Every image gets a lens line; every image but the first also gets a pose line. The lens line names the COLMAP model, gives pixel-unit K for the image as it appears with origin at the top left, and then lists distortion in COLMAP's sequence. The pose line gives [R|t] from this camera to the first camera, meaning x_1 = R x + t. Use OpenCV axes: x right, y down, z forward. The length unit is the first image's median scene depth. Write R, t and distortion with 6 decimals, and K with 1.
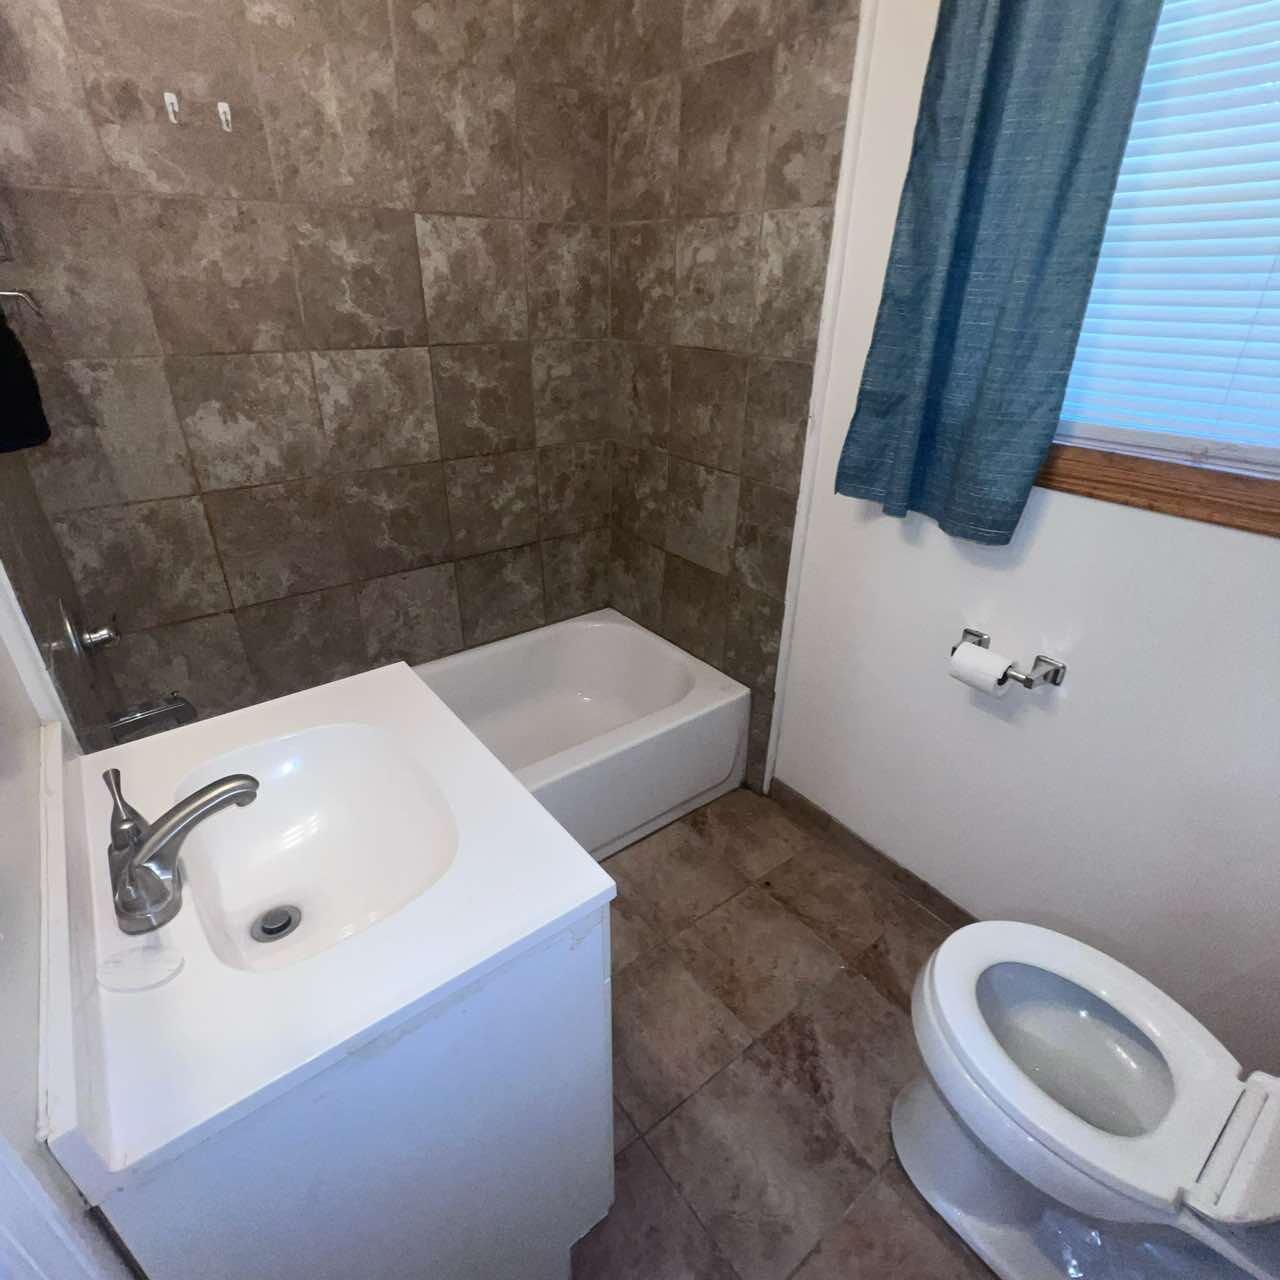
lens RADIAL K [[686.4, 0, 640.0], [0, 686.4, 640.0], [0, 0, 1]] dist [0.006558, 0.000596]
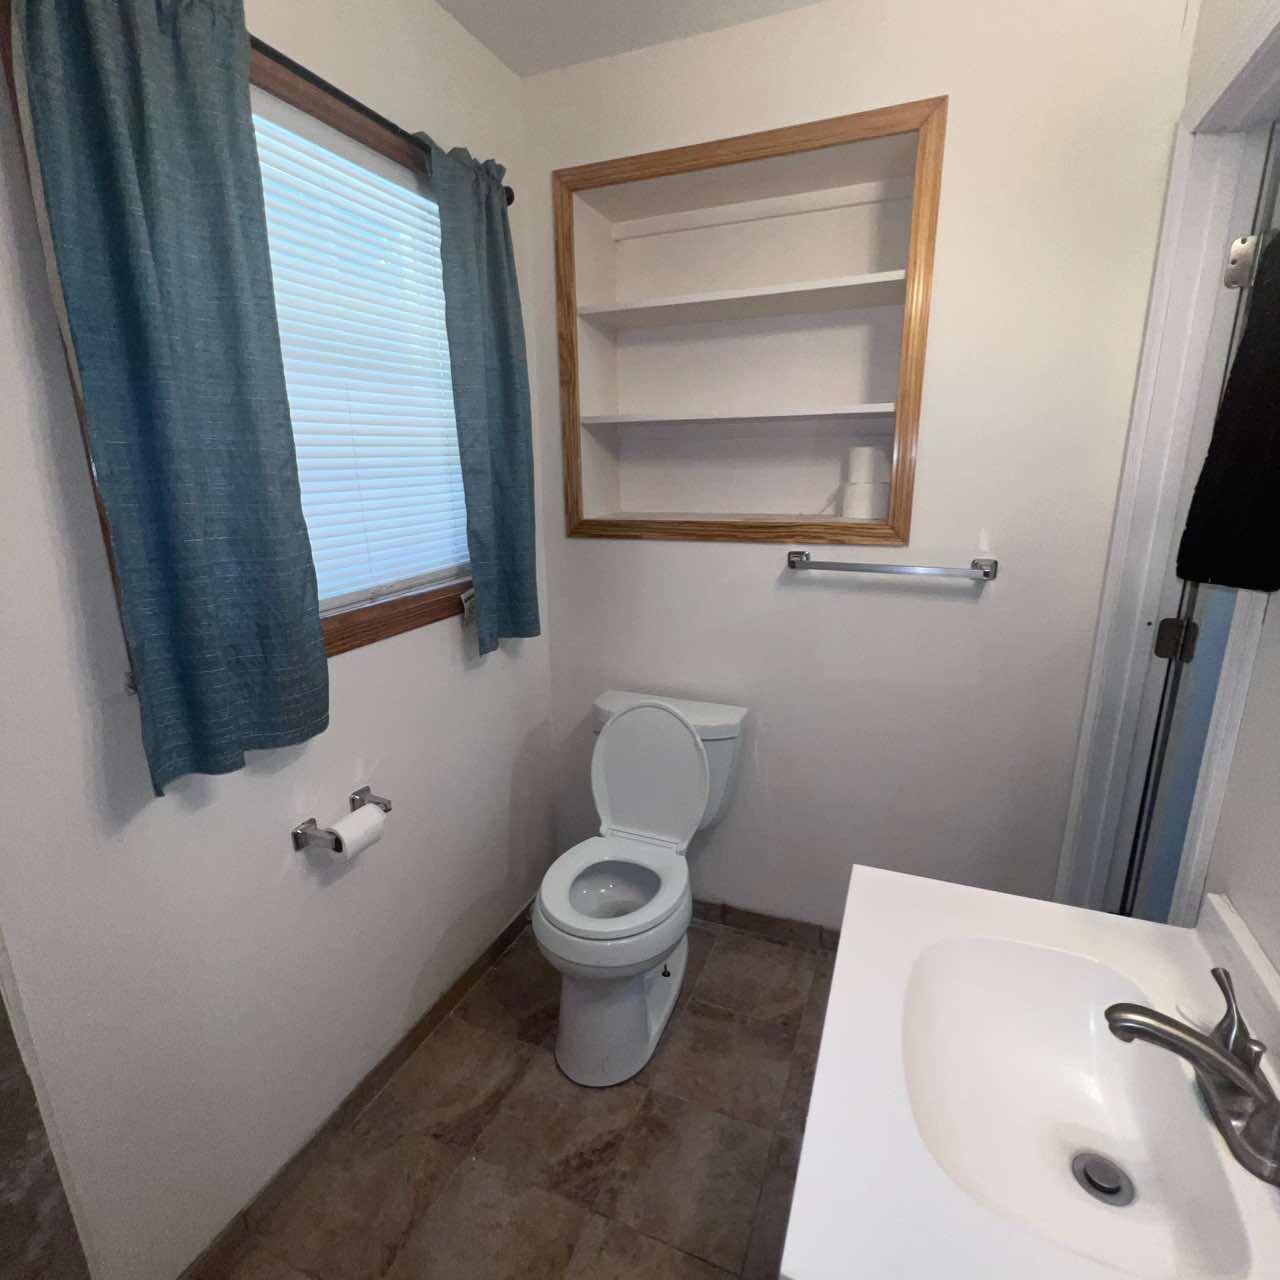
lens RADIAL K [[685.3, 0, 640.6], [0, 685.3, 640.0], [0, 0, 1]] dist [0.002056, -0.001810]
pose [[-0.500009, -0.227252, 0.835672, -0.283281], [0.408884, 0.788683, 0.459122, -0.268861], [-0.763416, 0.571258, -0.301429, 0.459762]]
